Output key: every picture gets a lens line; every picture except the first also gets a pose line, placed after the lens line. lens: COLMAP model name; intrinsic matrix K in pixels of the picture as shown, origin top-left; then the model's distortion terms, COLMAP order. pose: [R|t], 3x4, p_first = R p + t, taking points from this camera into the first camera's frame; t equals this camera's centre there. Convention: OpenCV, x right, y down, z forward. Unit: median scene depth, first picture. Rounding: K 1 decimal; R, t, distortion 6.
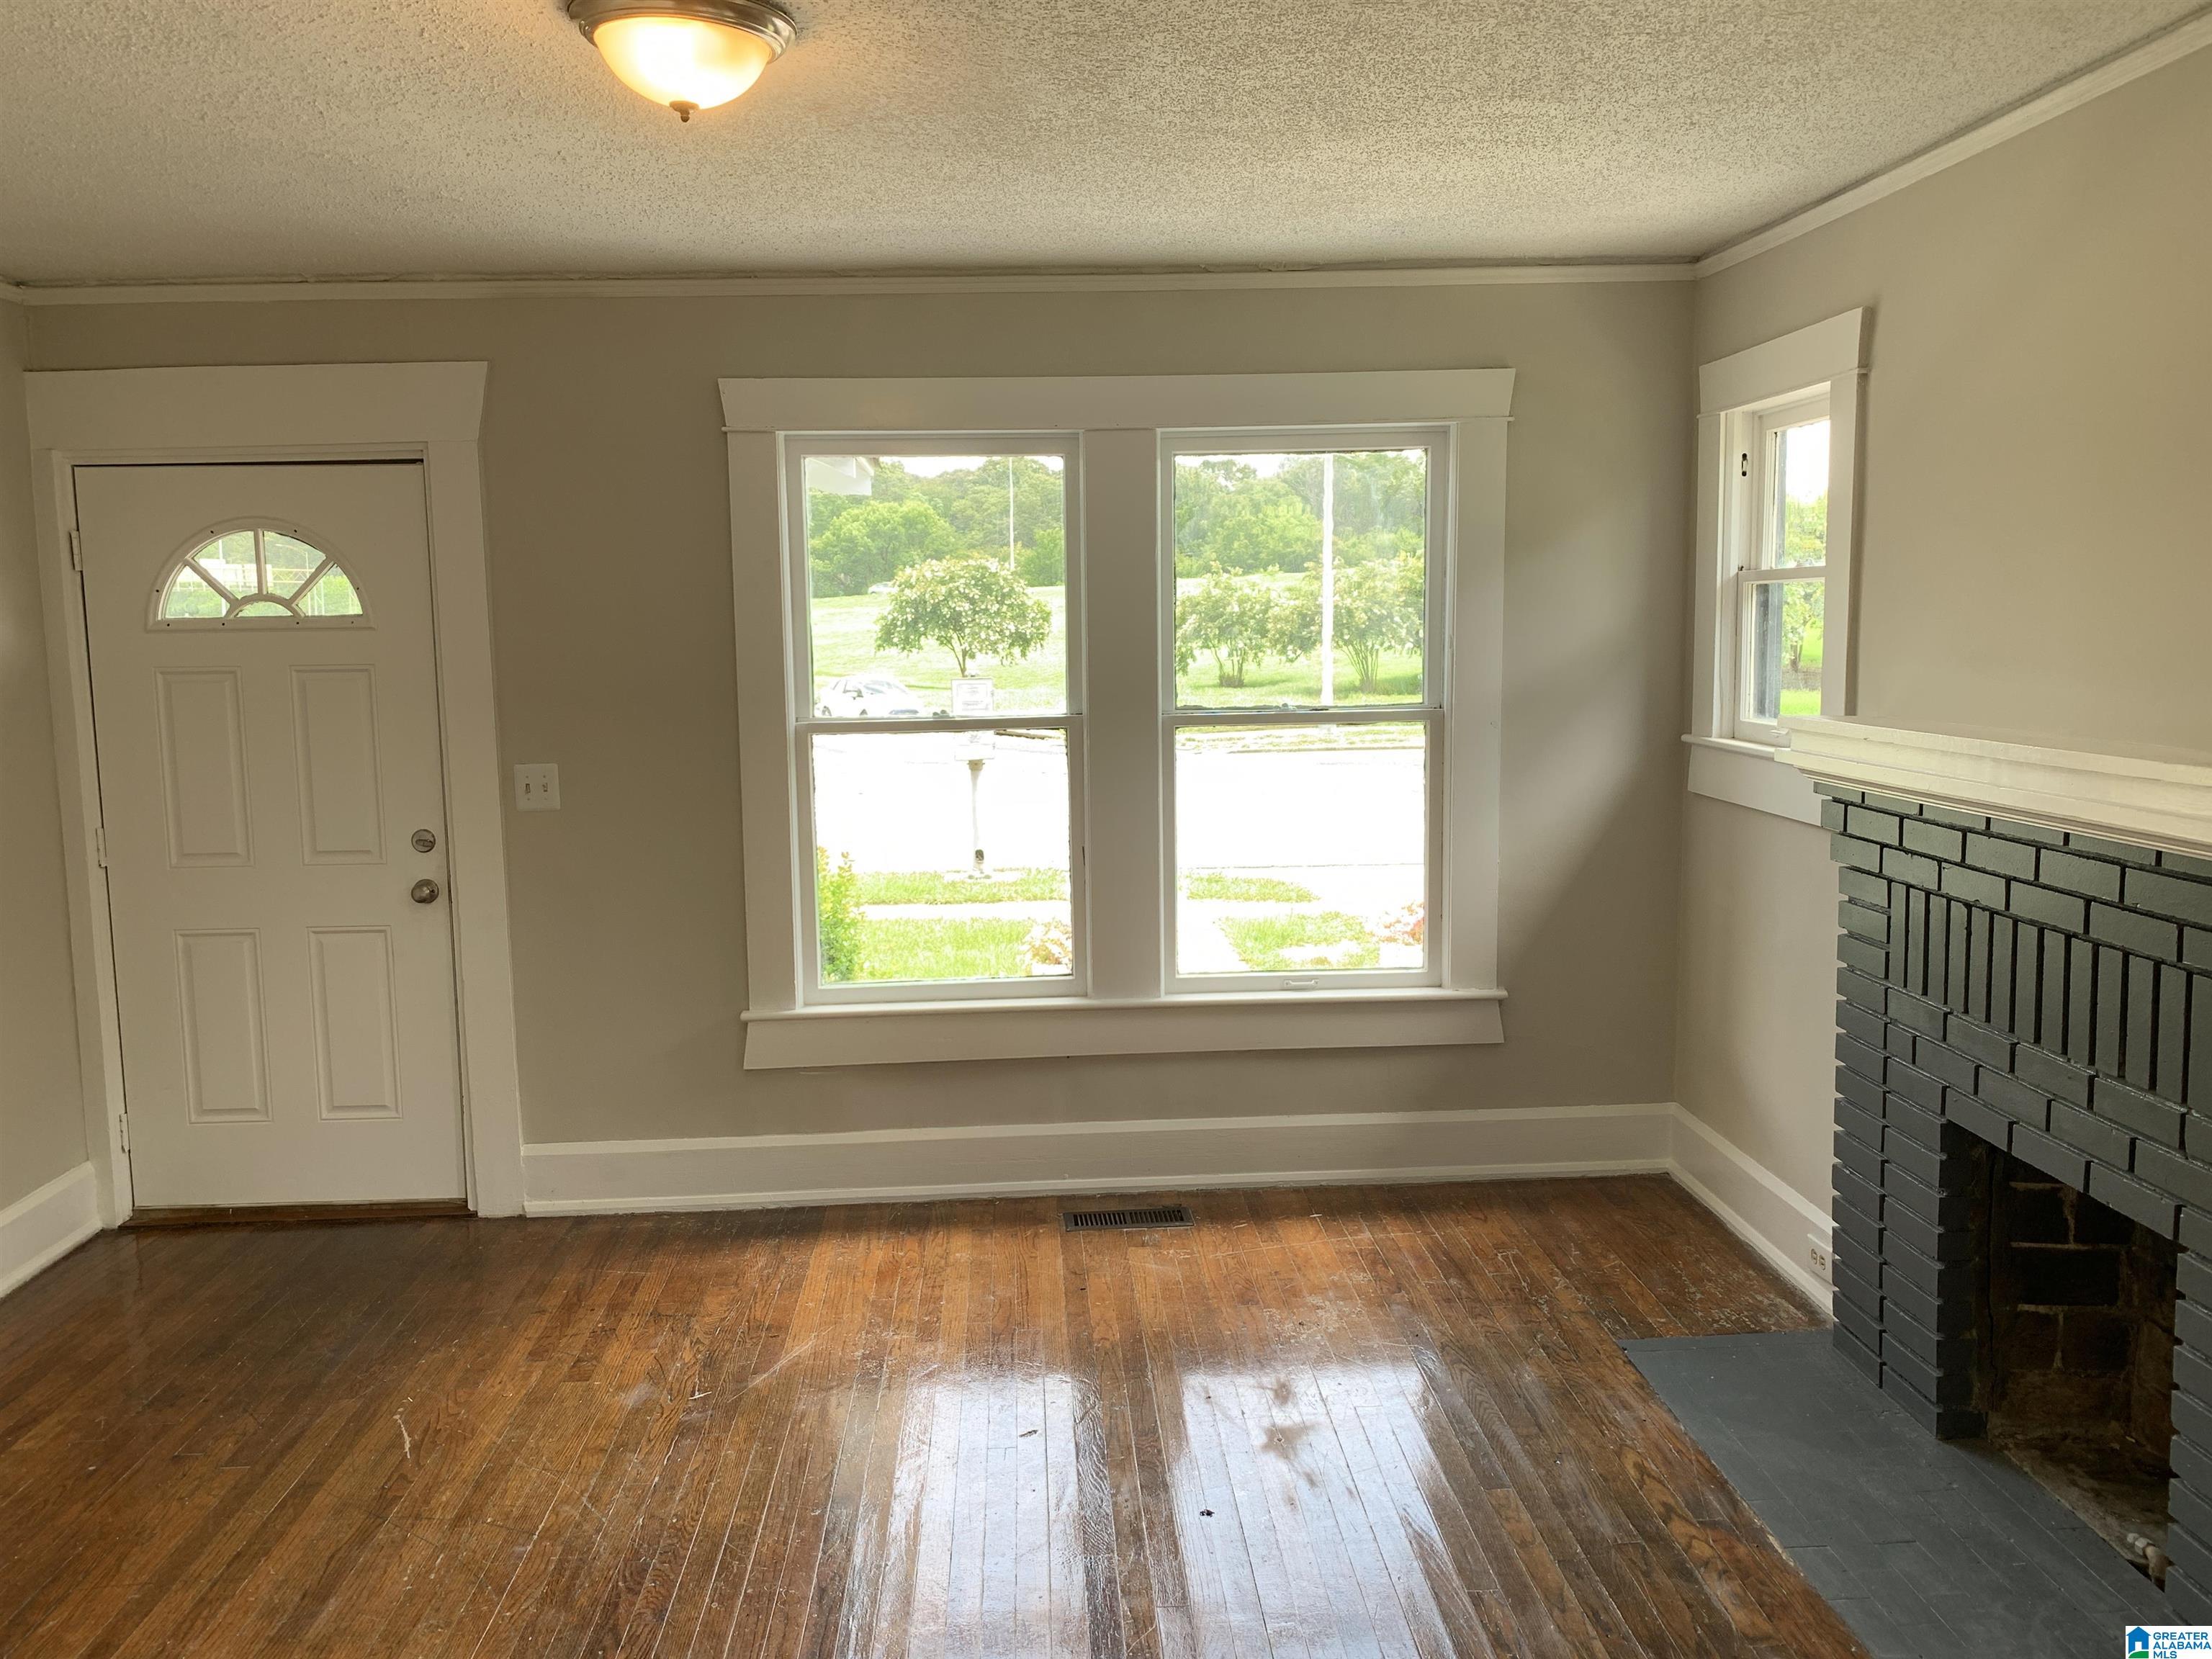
lens RADIAL K [[1686.2, 0, 1110.0], [0, 1686.2, 819.4], [0, 0, 1]] dist [0.028213, -0.046794]
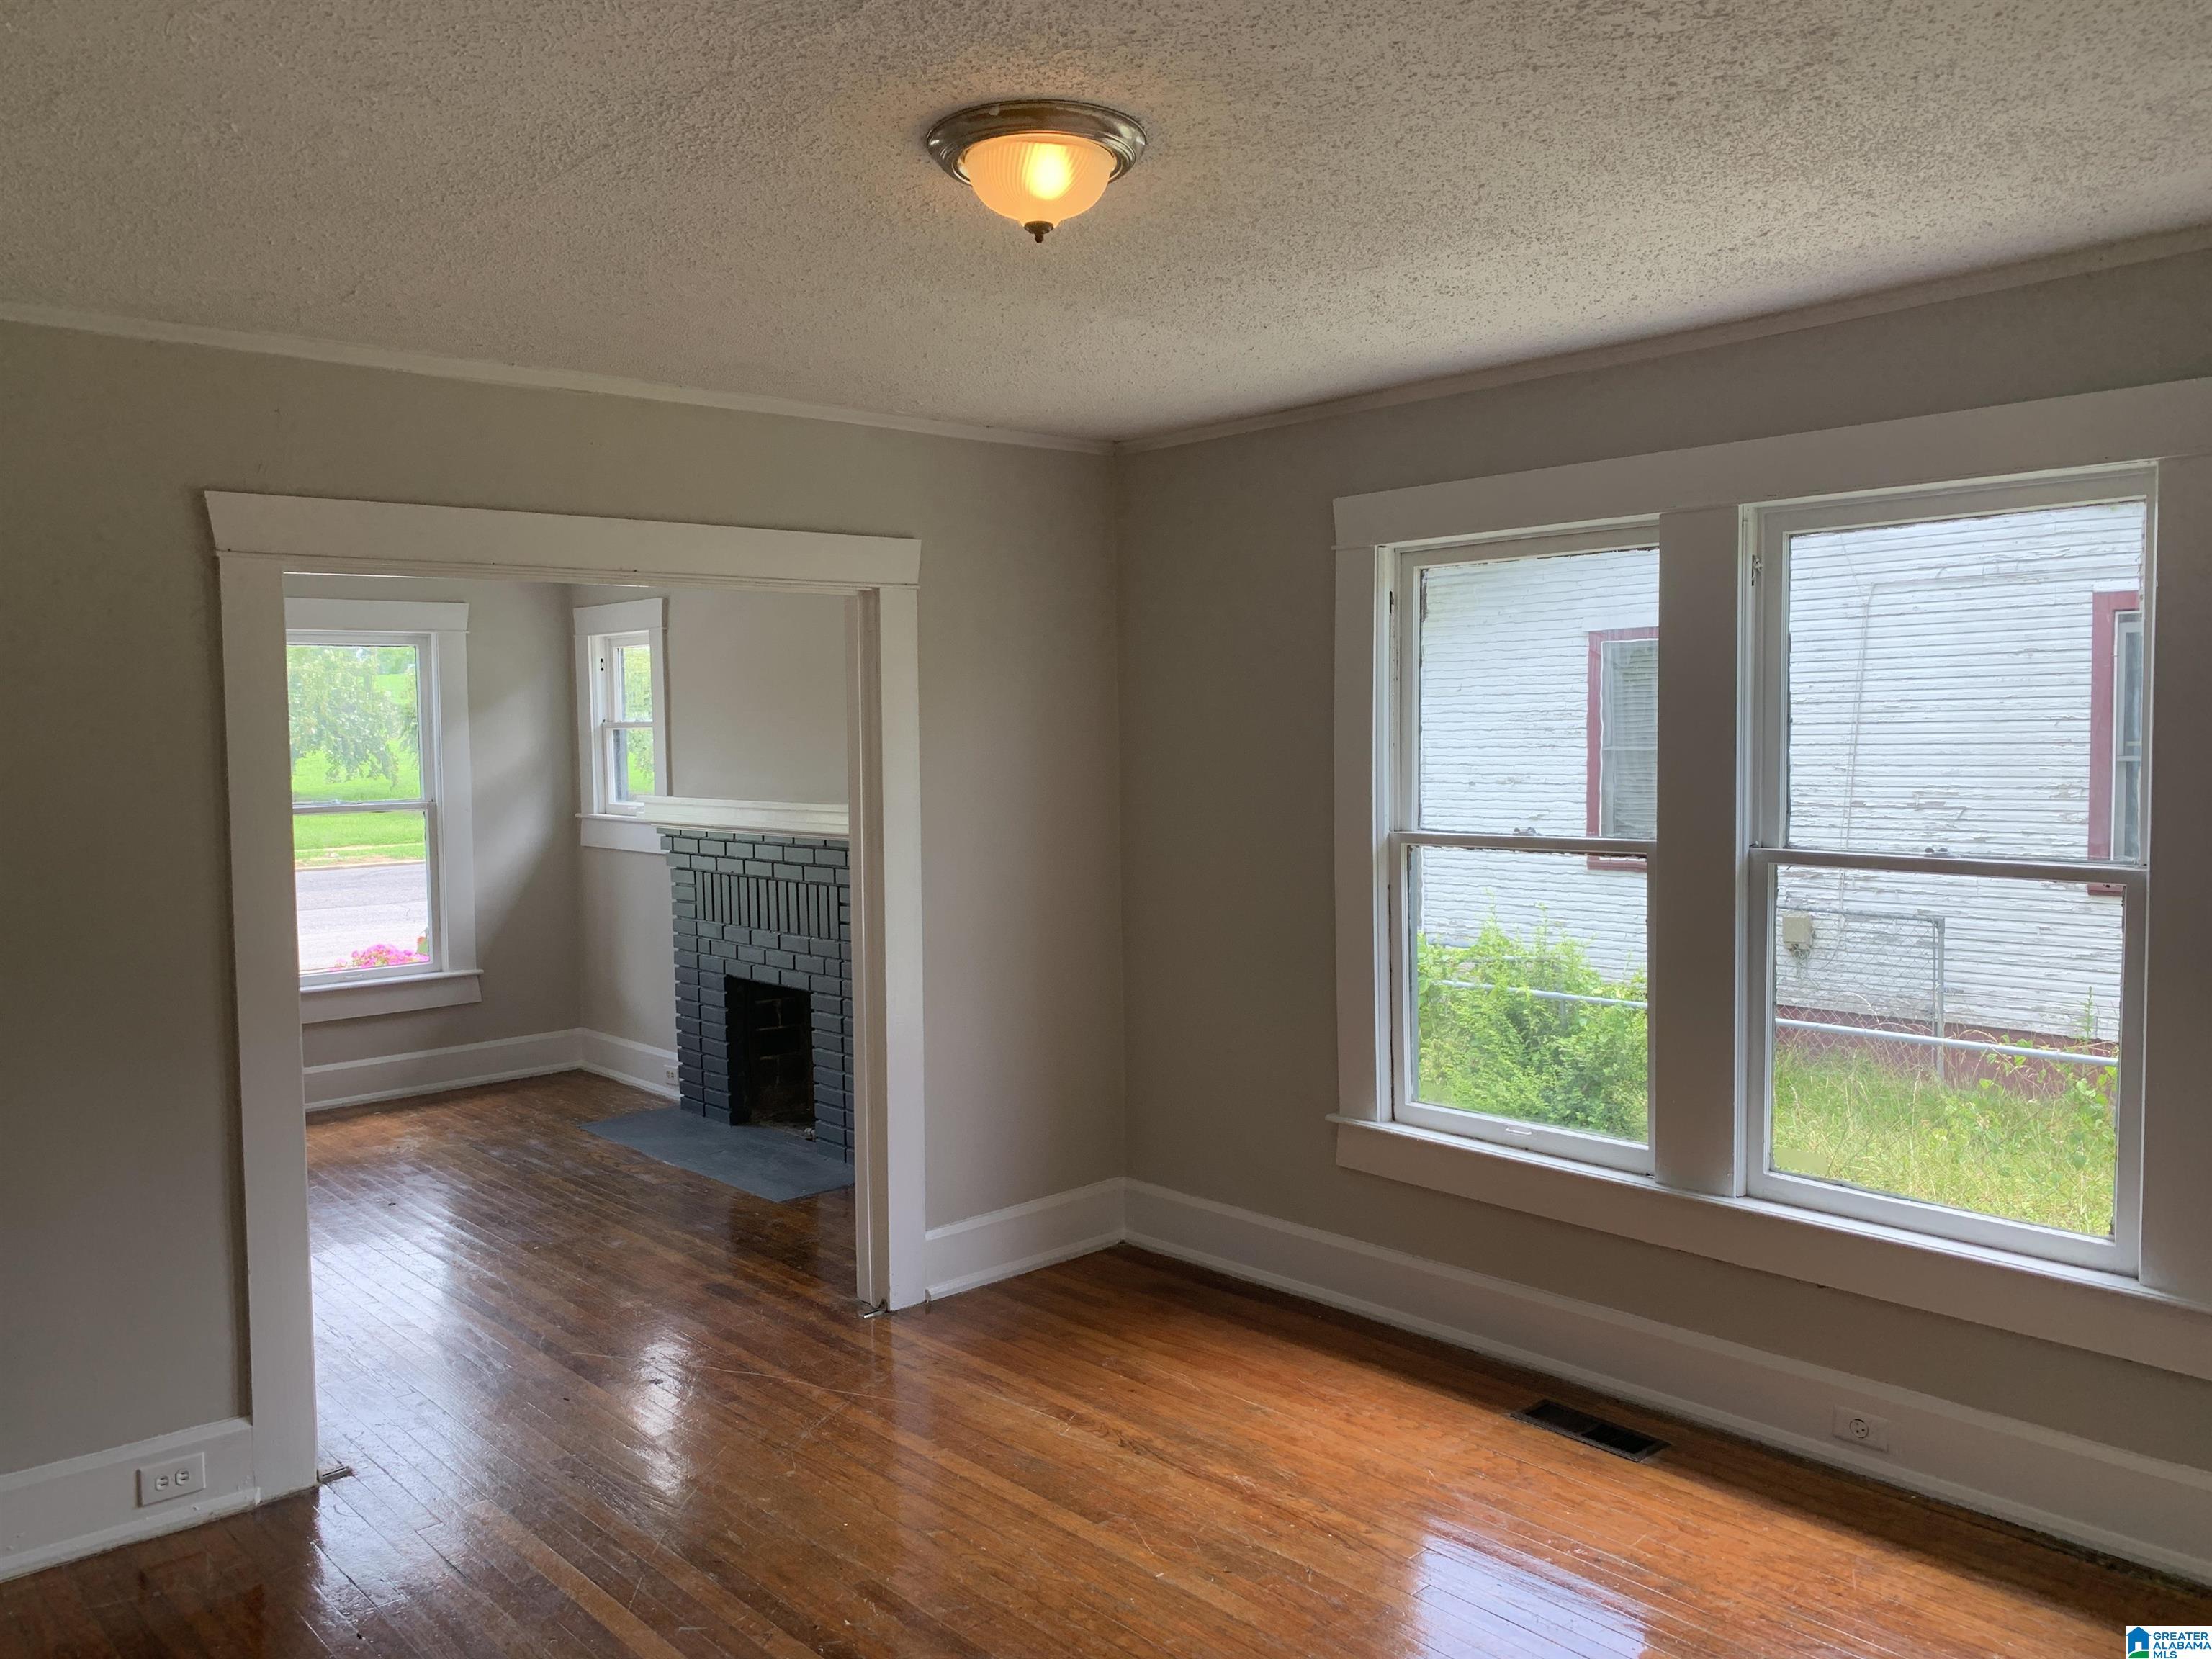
lens RADIAL K [[1686.2, 0, 1101.7], [0, 1686.2, 825.3], [0, 0, 1]] dist [0.028213, -0.046794]
pose [[0.769994, -0.028001, 0.637436, -0.495945], [0.072526, 0.996403, -0.043839, 0.107947], [-0.633915, 0.079987, 0.769255, -0.960676]]
